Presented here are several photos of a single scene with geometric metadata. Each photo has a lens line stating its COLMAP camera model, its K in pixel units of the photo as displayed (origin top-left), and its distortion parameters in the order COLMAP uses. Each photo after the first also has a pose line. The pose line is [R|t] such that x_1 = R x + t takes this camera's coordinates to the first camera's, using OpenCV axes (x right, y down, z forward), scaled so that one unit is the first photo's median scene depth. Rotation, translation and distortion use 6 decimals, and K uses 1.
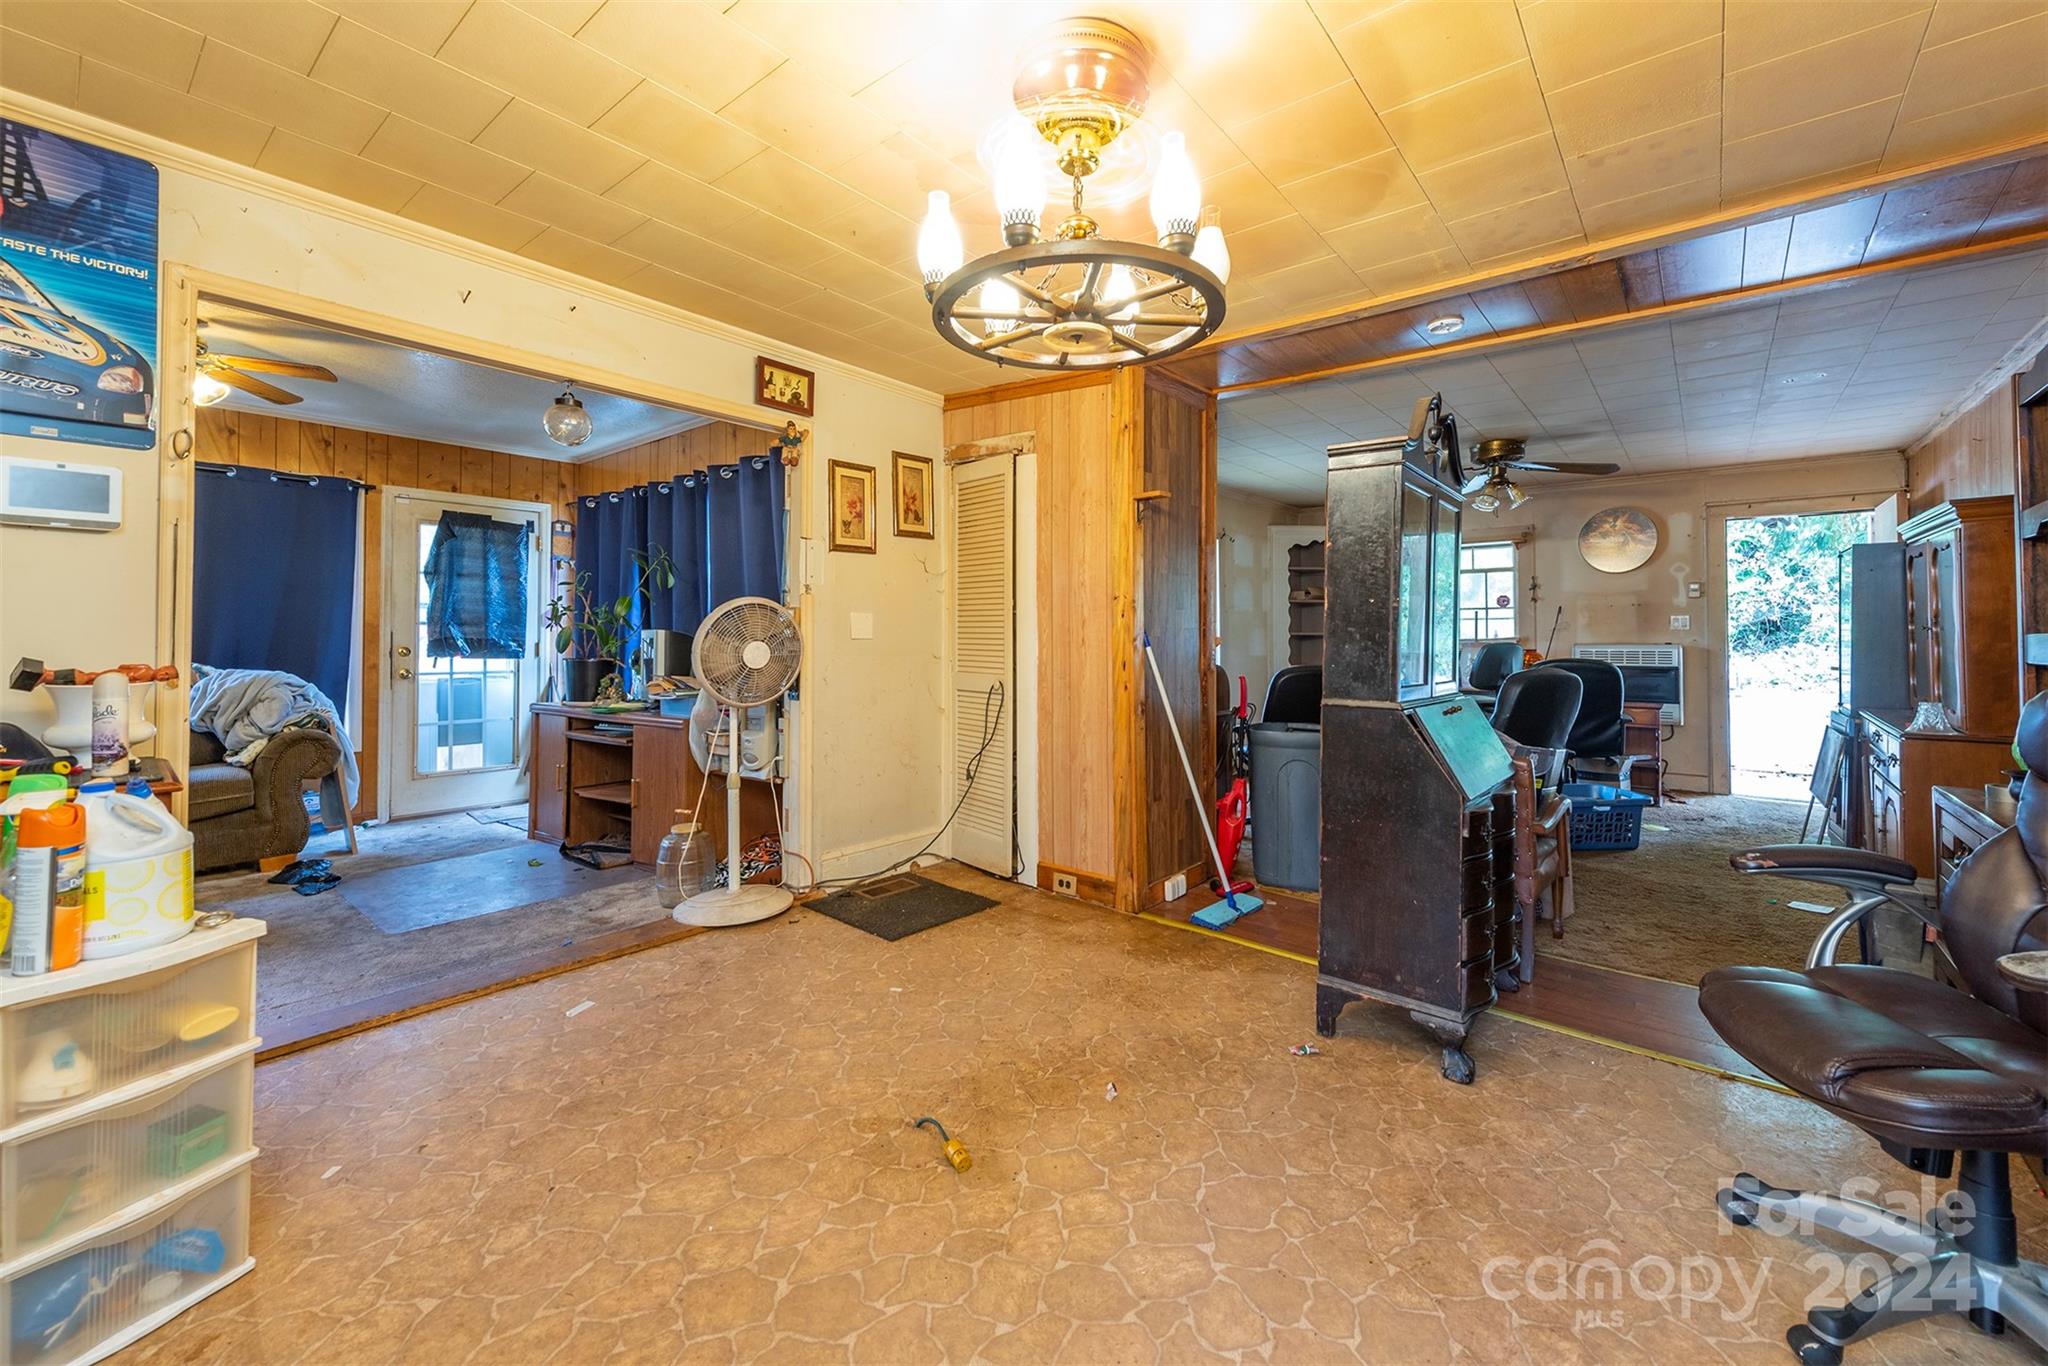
lens RADIAL K [[810.0, 0, 1048.4], [0, 810.0, 632.6], [0, 0, 1]] dist [0.003484, 0.000180]
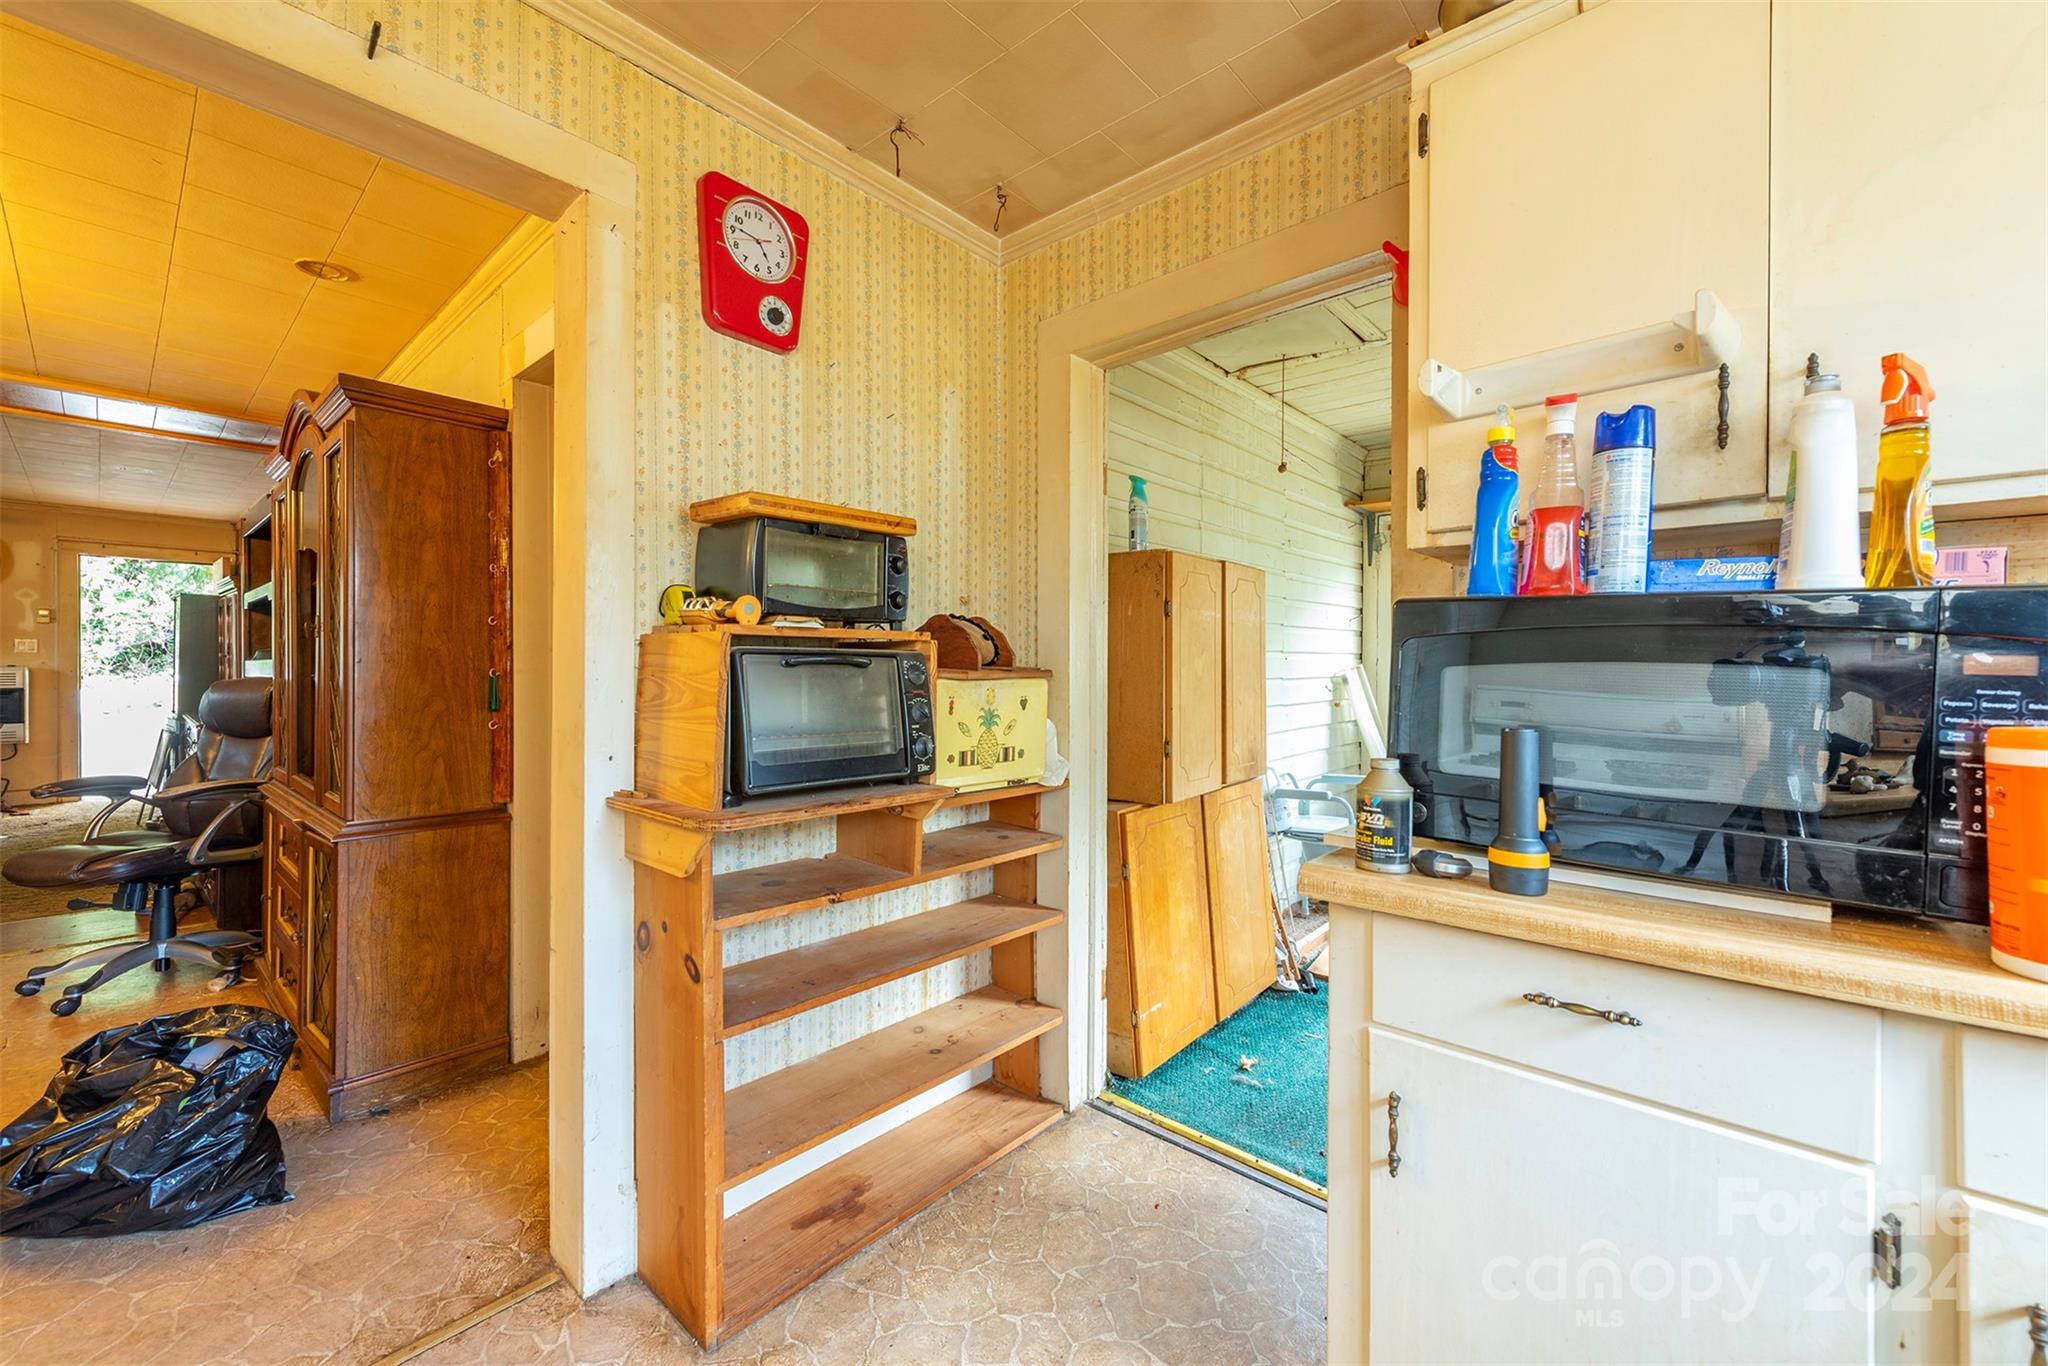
lens RADIAL K [[810.0, 0, 1025.0], [0, 810.0, 672.0], [0, 0, 1]] dist [0.003484, 0.000180]
pose [[0.034649, -0.001651, 0.999398, -0.232840], [-0.017908, 0.999837, 0.002273, -0.004114], [-0.999239, -0.017976, 0.034614, -0.331663]]
